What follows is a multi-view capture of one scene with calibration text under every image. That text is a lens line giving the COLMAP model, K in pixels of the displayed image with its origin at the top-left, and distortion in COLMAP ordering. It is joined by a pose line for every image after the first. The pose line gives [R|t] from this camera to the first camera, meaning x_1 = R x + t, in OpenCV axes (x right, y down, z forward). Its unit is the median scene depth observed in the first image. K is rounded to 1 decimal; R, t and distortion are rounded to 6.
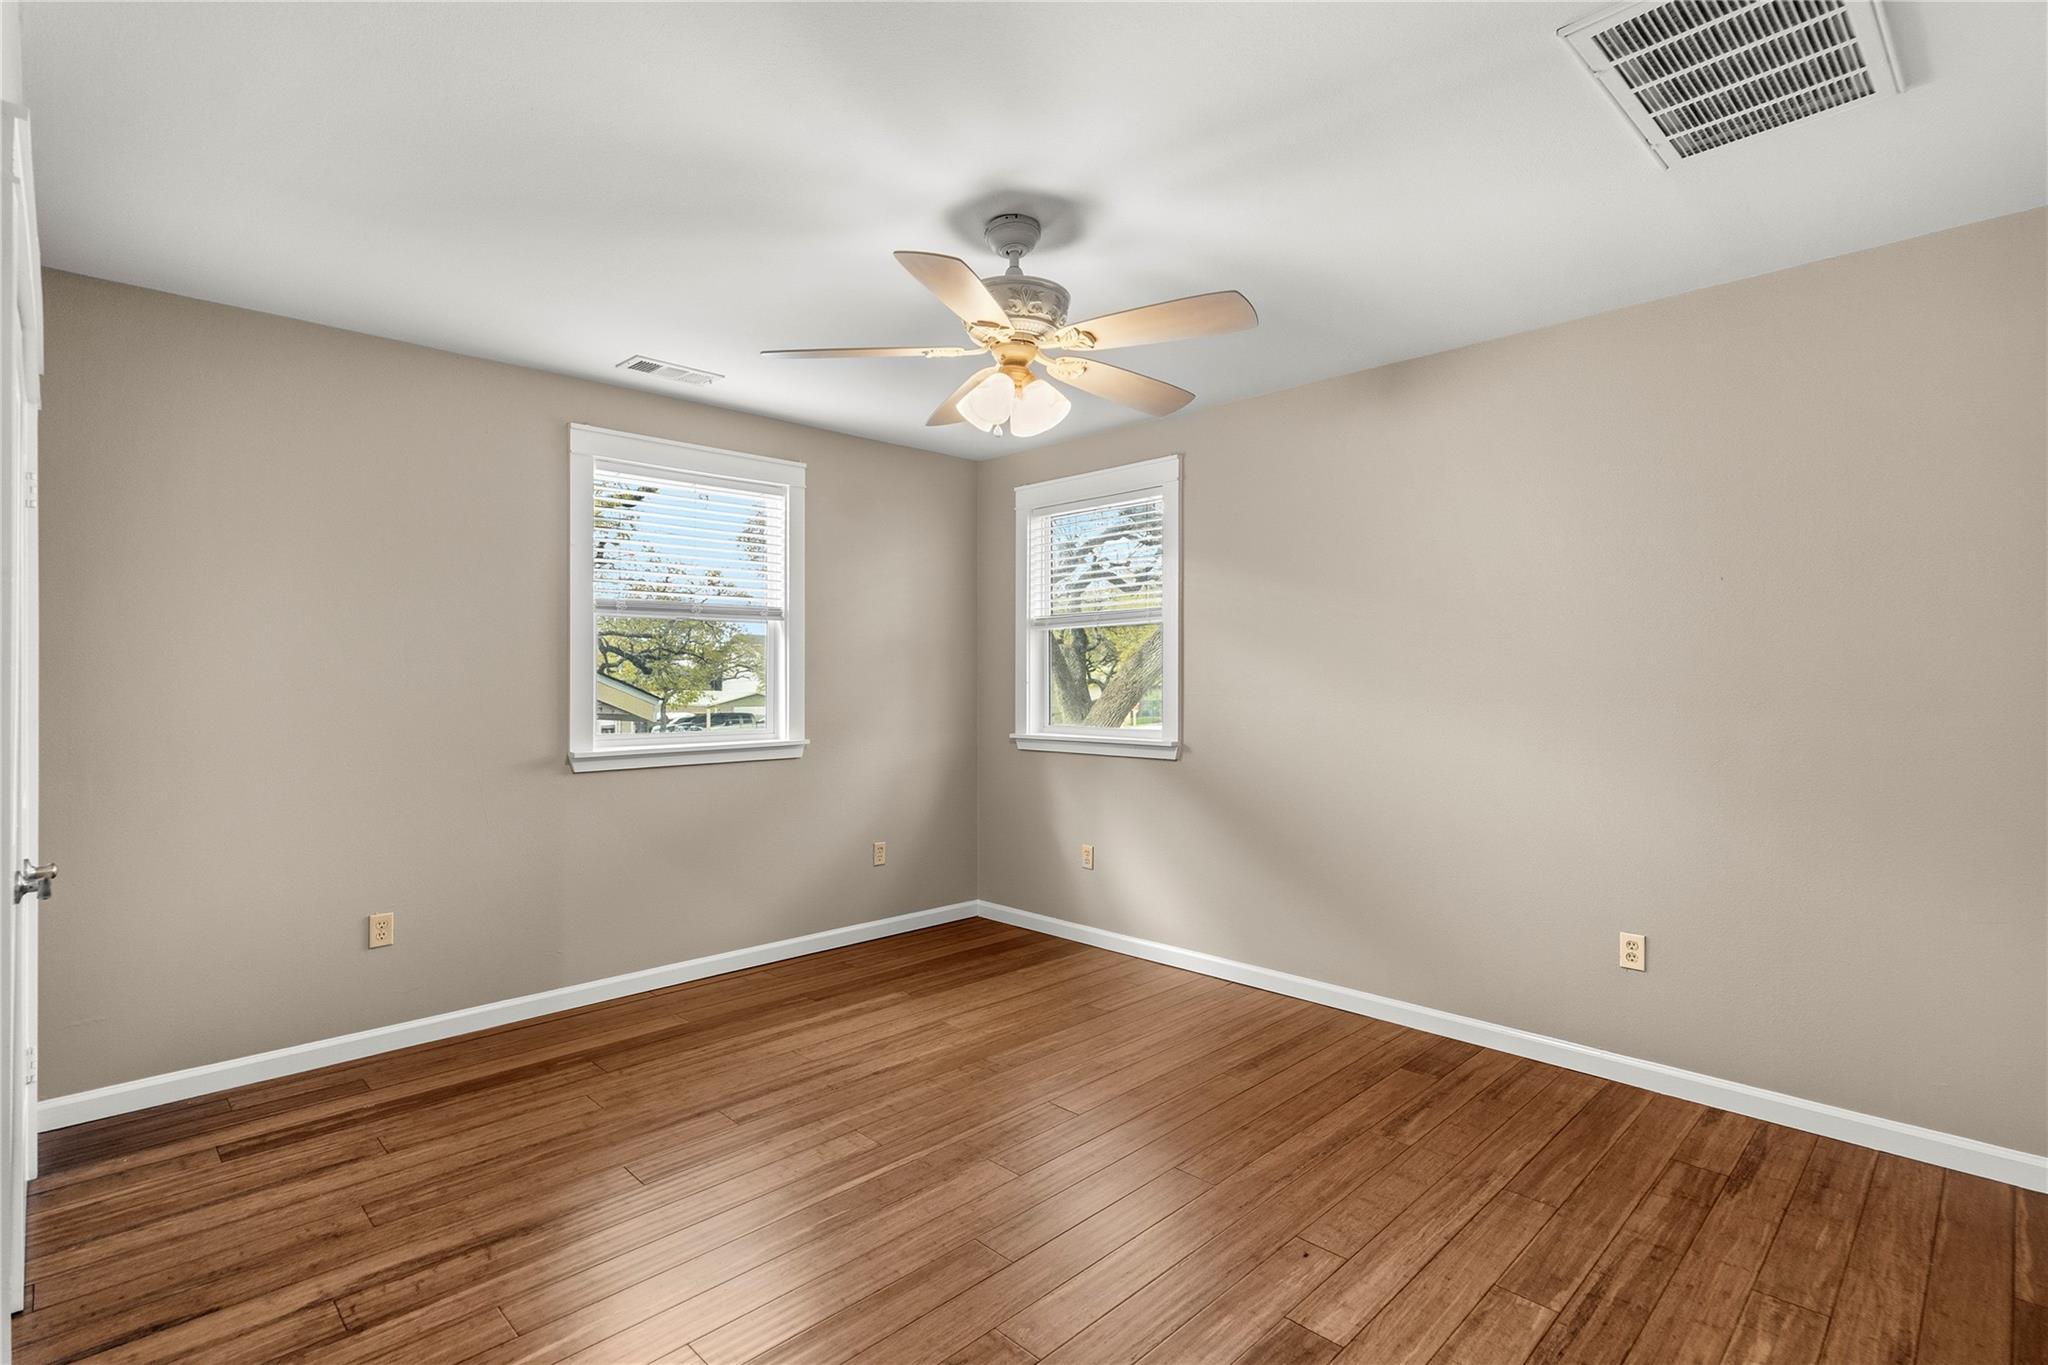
lens RADIAL K [[970.1, 0, 1029.0], [0, 970.1, 684.8], [0, 0, 1]] dist [0.008155, 0.000791]
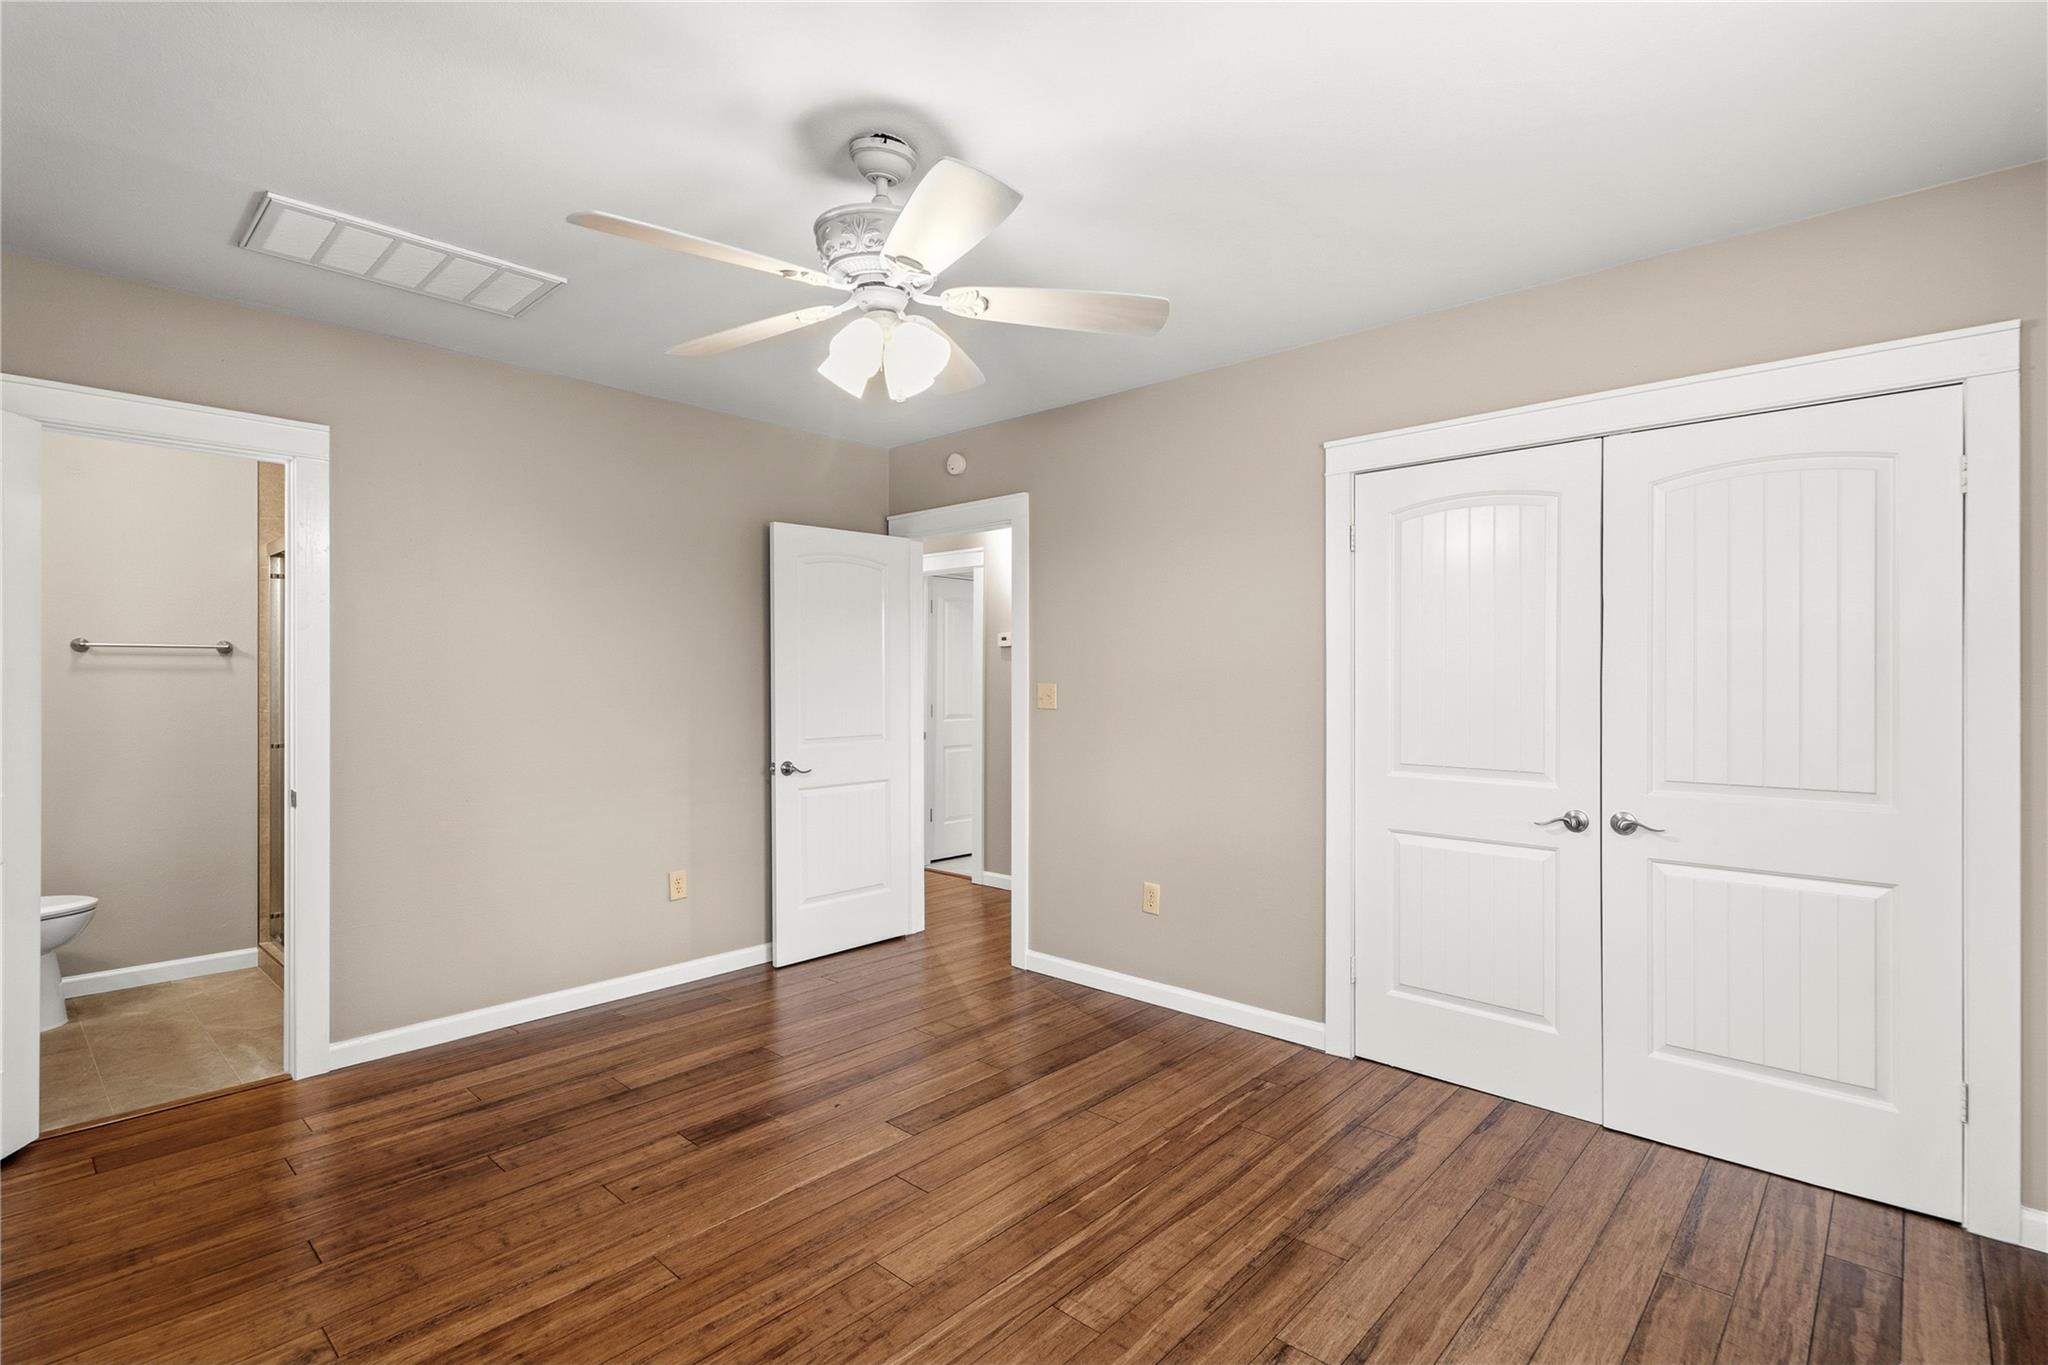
lens RADIAL K [[970.1, 0, 1021.6], [0, 970.1, 681.7], [0, 0, 1]] dist [0.008155, 0.000791]
pose [[-0.999238, 0.000449, -0.039036, -0.073418], [0.000072, 0.999953, 0.009646, -0.009029], [0.039038, 0.009636, -0.999191, 1.299957]]
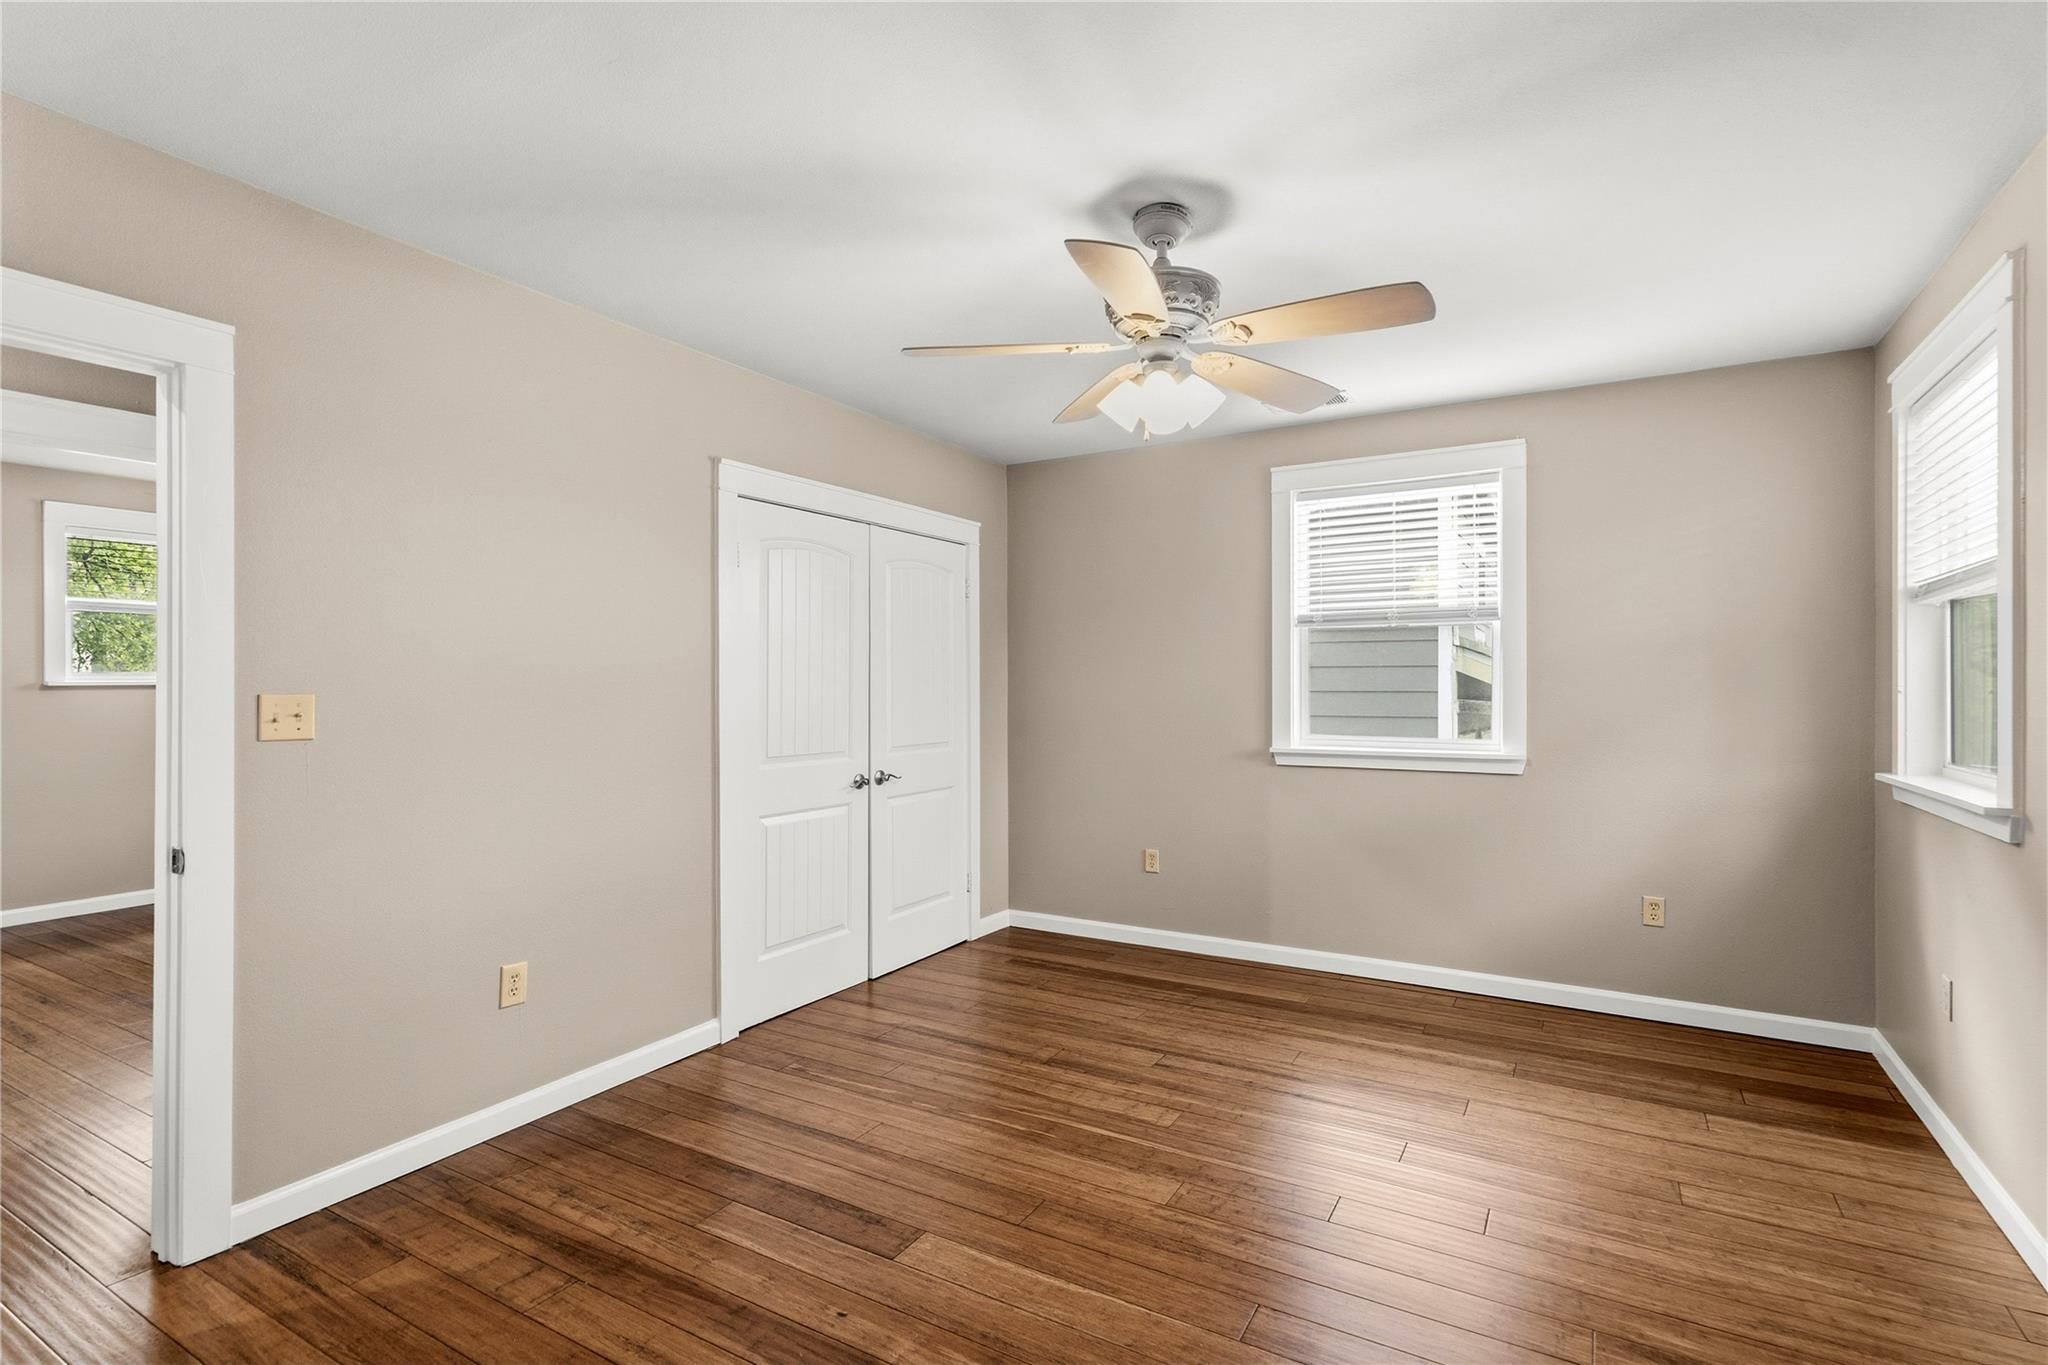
lens RADIAL K [[970.1, 0, 1058.2], [0, 970.1, 687.4], [0, 0, 1]] dist [0.008155, 0.000791]
pose [[0.273602, 0.005385, -0.961828, 0.618005], [-0.006057, 0.999974, 0.003875, -0.005909], [0.961824, 0.004766, 0.273628, 0.444293]]
